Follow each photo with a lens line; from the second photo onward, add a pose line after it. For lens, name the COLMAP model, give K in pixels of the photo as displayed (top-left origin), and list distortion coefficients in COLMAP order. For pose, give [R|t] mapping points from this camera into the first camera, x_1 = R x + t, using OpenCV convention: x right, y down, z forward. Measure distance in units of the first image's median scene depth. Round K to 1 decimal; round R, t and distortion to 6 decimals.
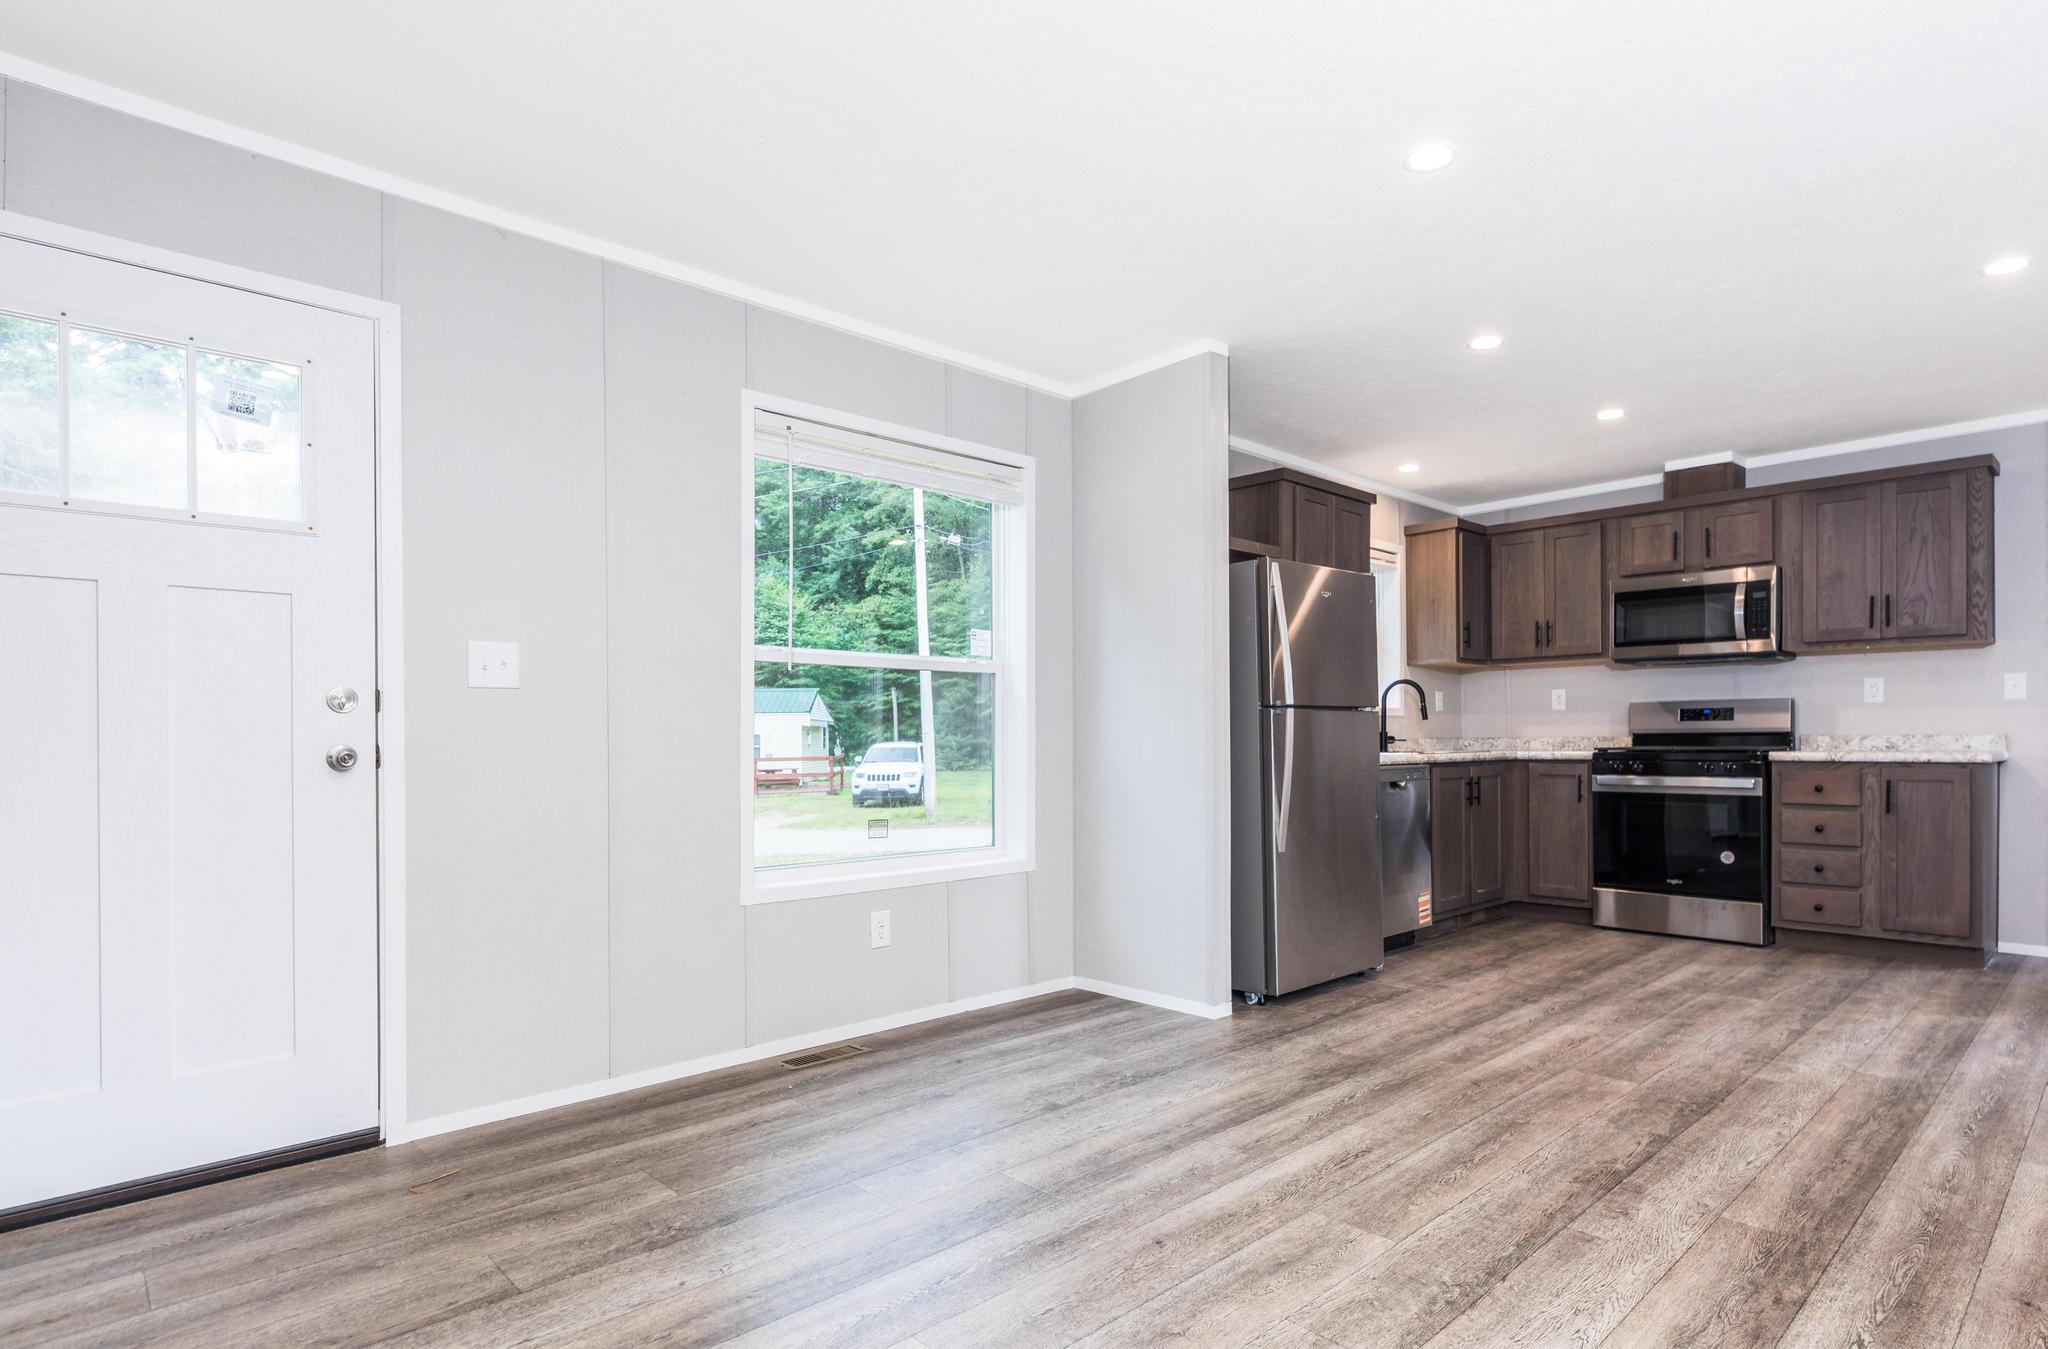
lens RADIAL K [[1067.2, 0, 1072.4], [0, 1067.2, 736.2], [0, 0, 1]] dist [-0.004158, -0.000548]
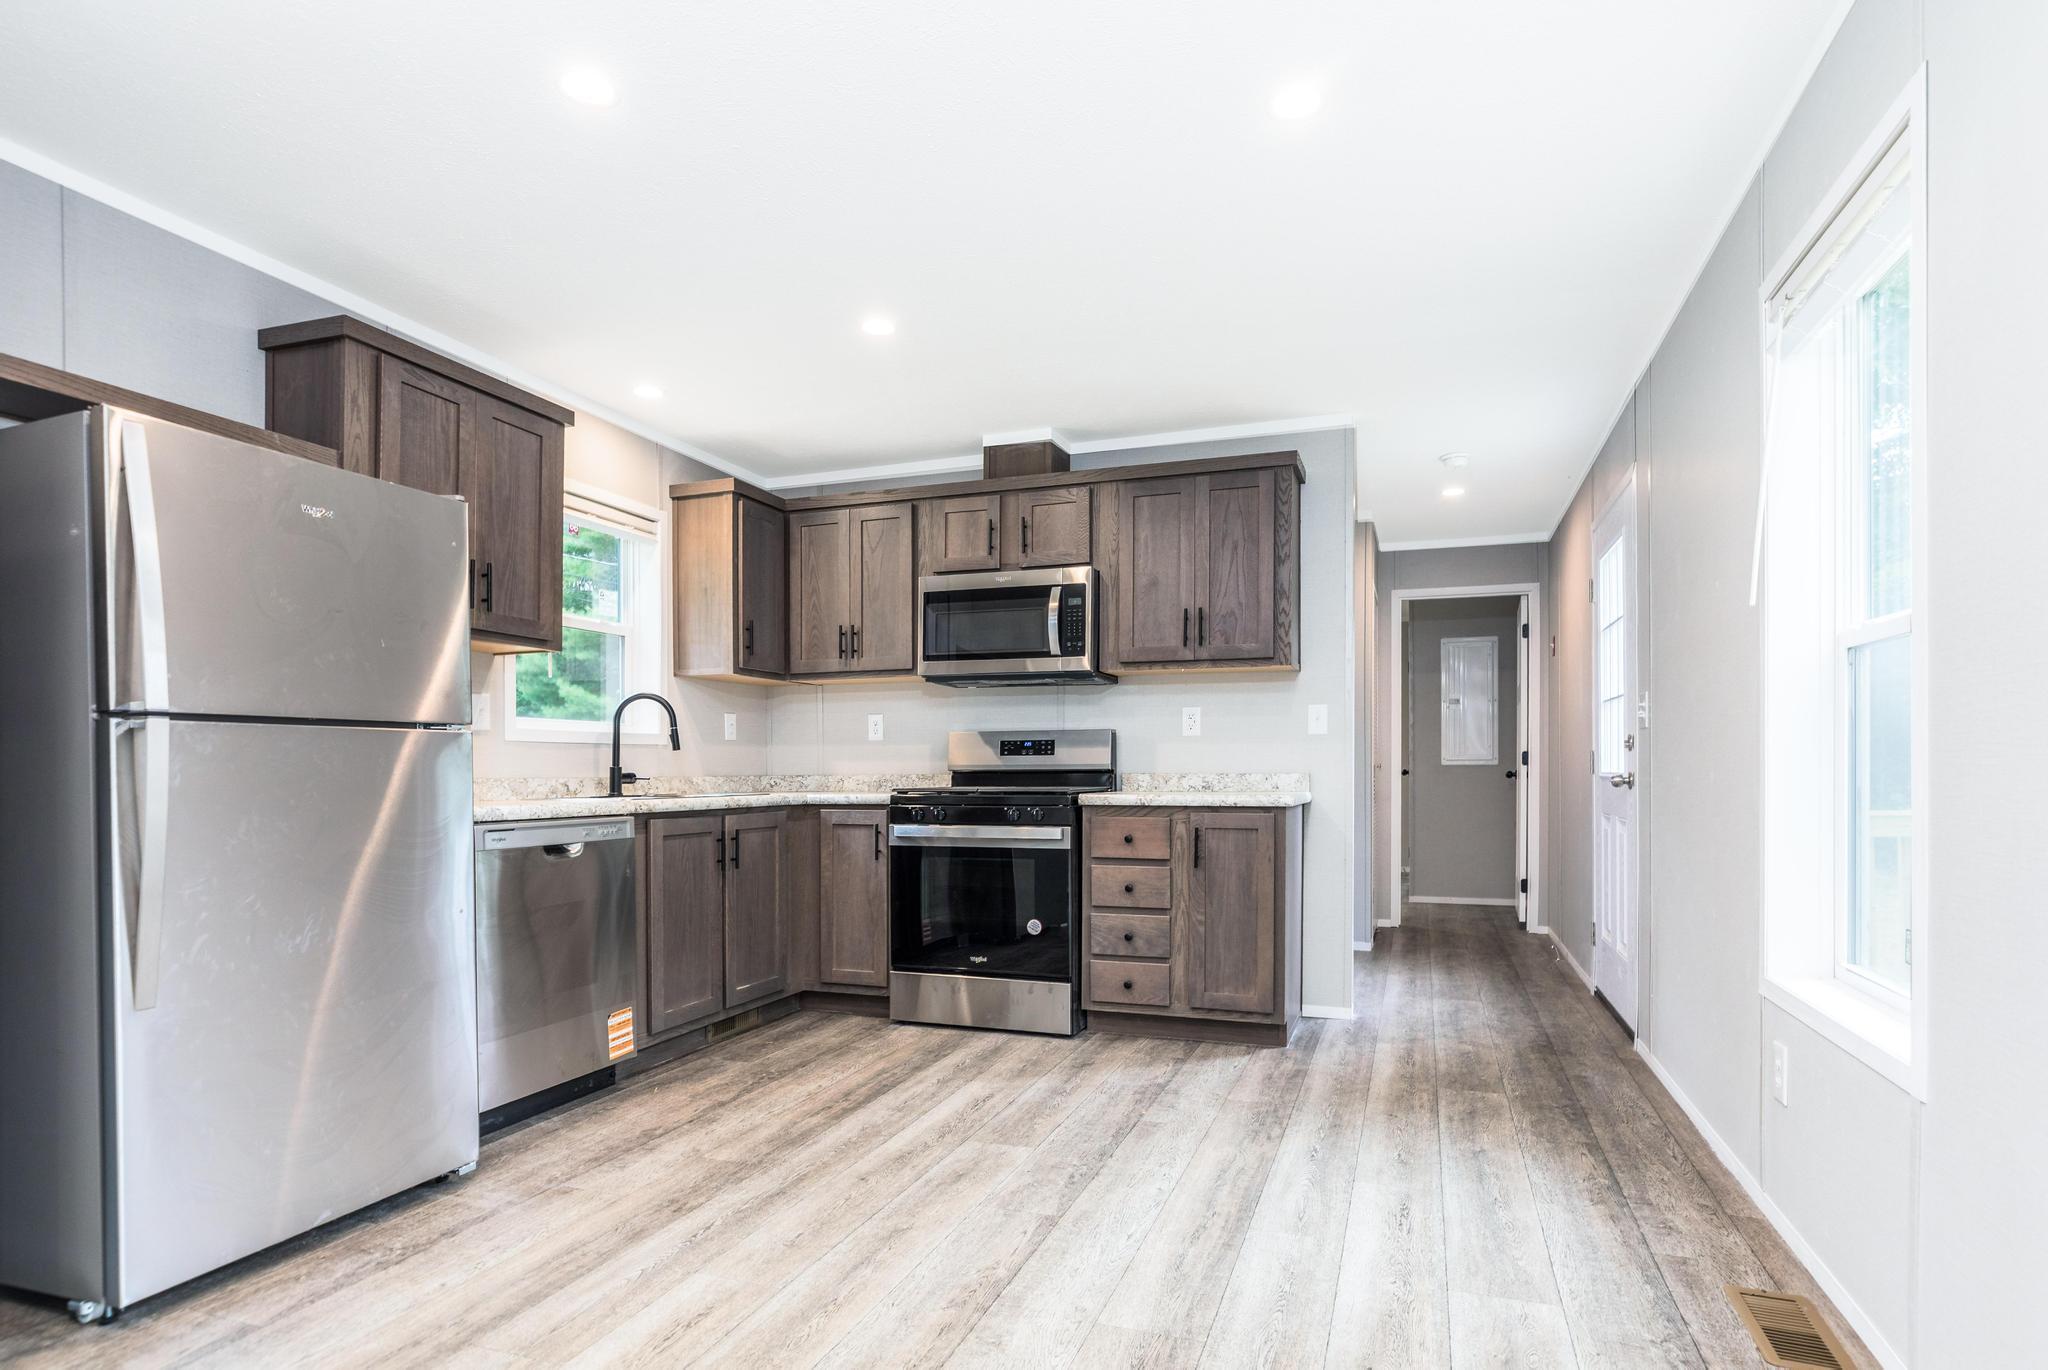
lens RADIAL K [[1046.7, 0, 1063.1], [0, 1046.7, 774.7], [0, 0, 1]] dist [0.002277, 0.000450]
pose [[0.890213, 0.001310, 0.455542, 0.281257], [-0.002860, 0.999992, 0.002714, -0.002066], [-0.455535, -0.003719, 0.890210, 0.298912]]
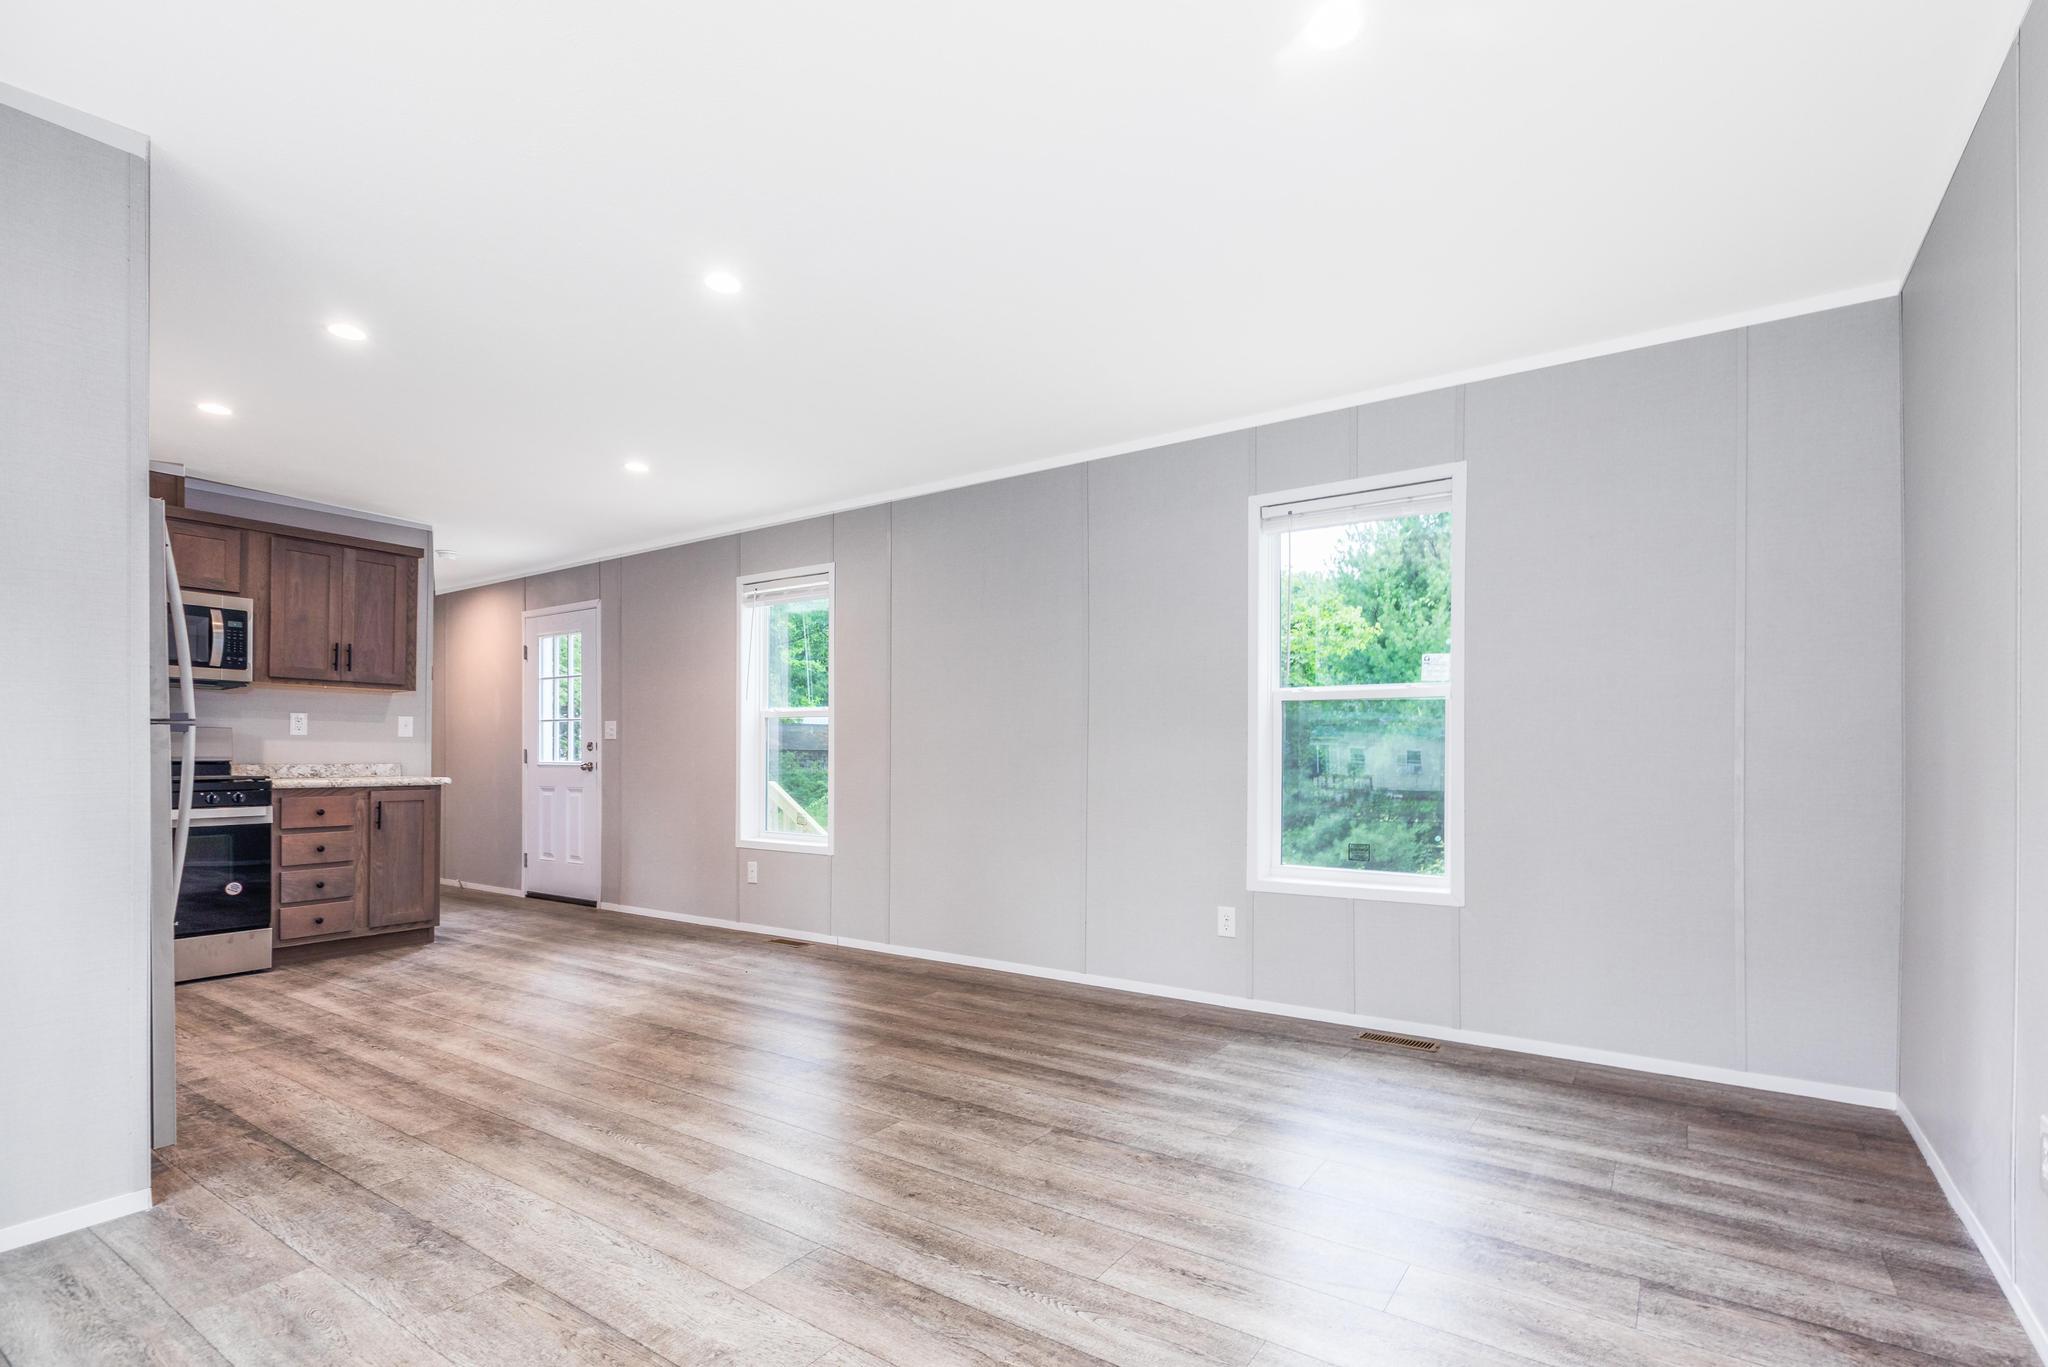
lens RADIAL K [[967.3, 0, 1043.6], [0, 967.3, 754.2], [0, 0, 1]] dist [0.013352, -0.000036]
pose [[-0.205688, 0.009879, 0.978568, -0.427323], [0.000784, 0.999950, -0.009930, -0.000559], [-0.978617, -0.001276, -0.205686, 0.459420]]
